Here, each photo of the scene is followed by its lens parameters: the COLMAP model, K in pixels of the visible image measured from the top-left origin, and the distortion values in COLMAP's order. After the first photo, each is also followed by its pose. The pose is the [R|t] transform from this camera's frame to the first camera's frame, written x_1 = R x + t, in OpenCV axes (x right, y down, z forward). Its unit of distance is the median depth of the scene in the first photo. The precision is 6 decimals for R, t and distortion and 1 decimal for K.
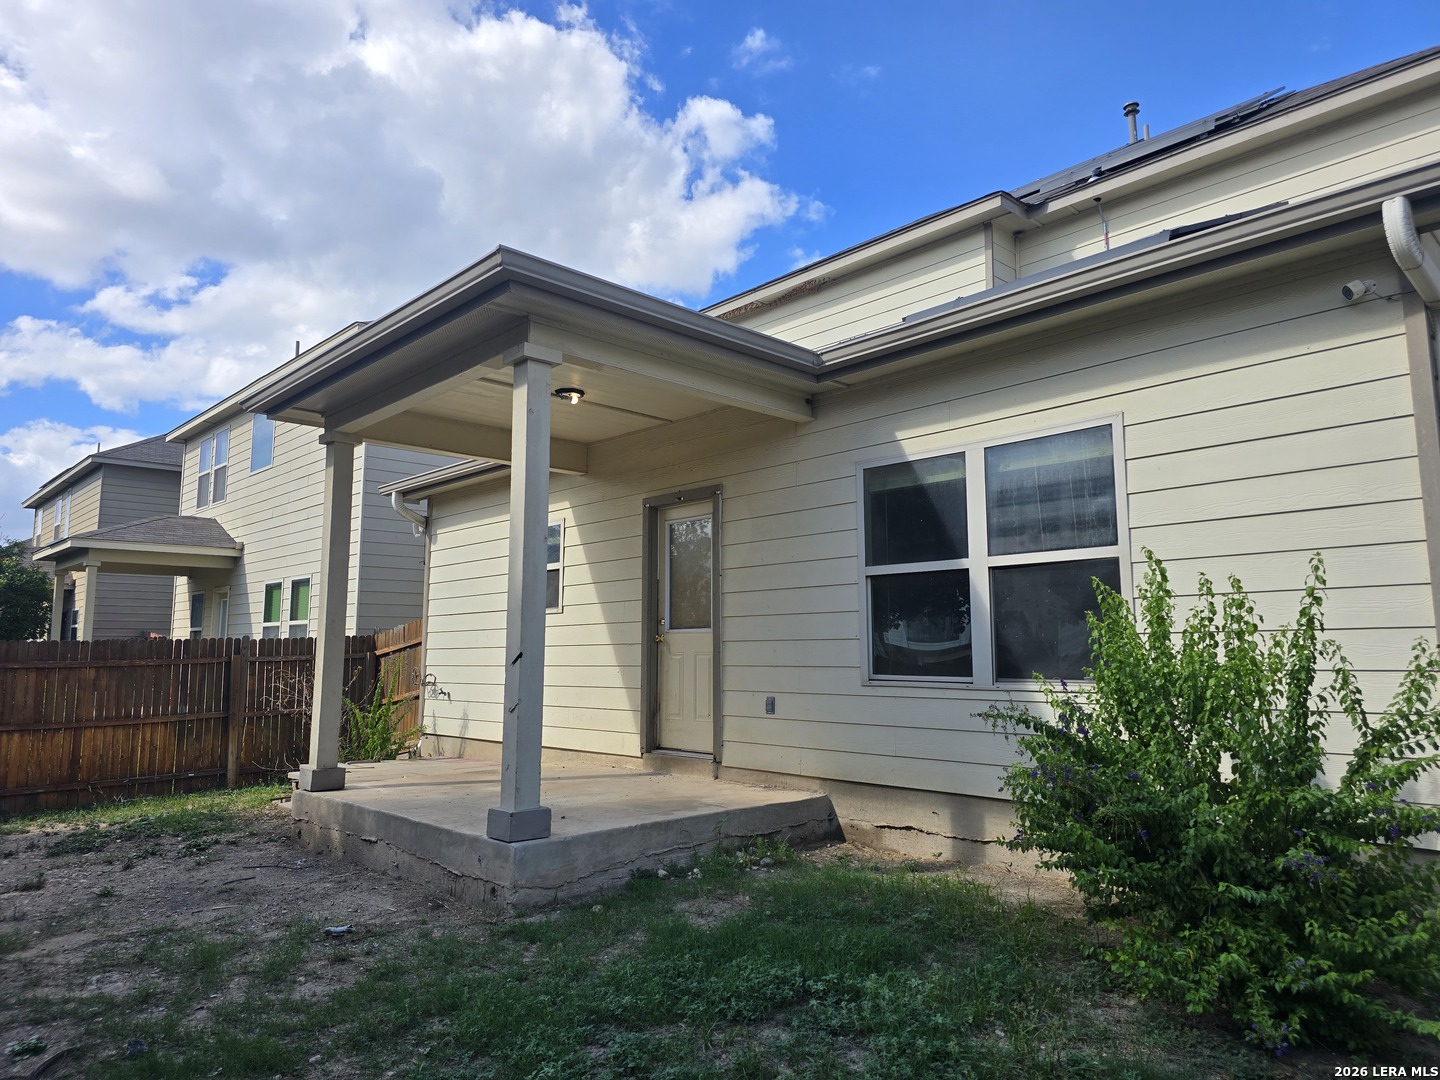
lens RADIAL K [[955.0, 0, 715.0], [0, 955.0, 533.7], [0, 0, 1]] dist [0.074602, -0.062871]
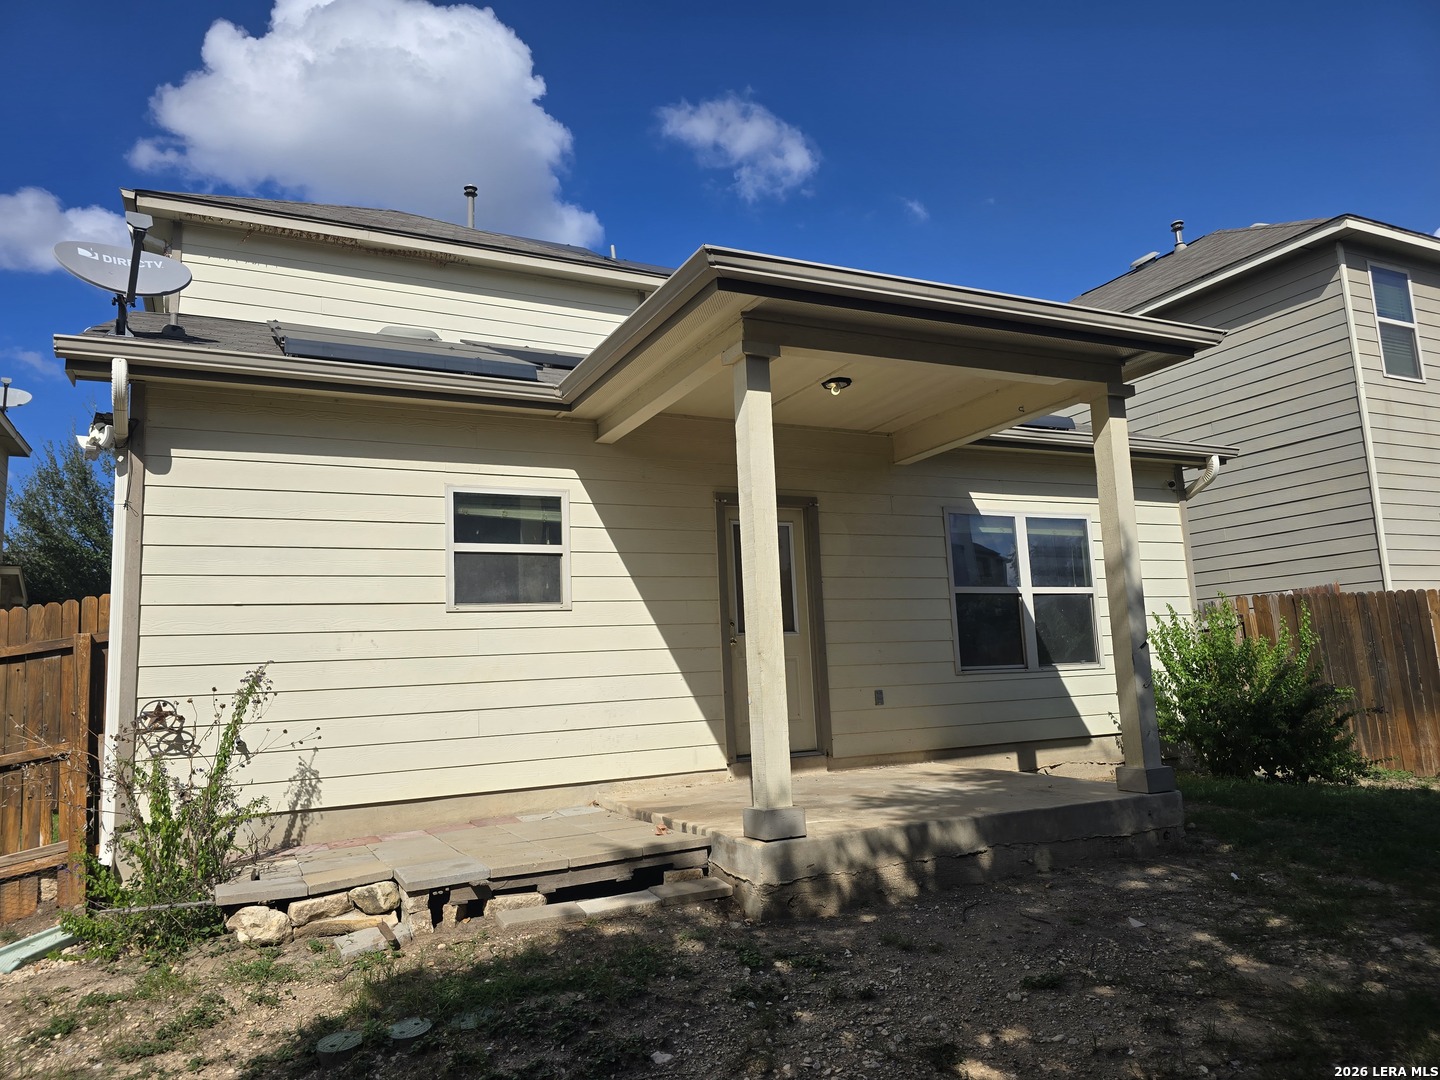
lens RADIAL K [[955.0, 0, 715.0], [0, 955.0, 533.7], [0, 0, 1]] dist [0.074602, -0.062871]
pose [[0.300121, 0.129127, 0.945121, -1.059655], [-0.081763, 0.990631, -0.109381, 0.117513], [-0.950391, -0.044448, 0.307867, 0.788568]]
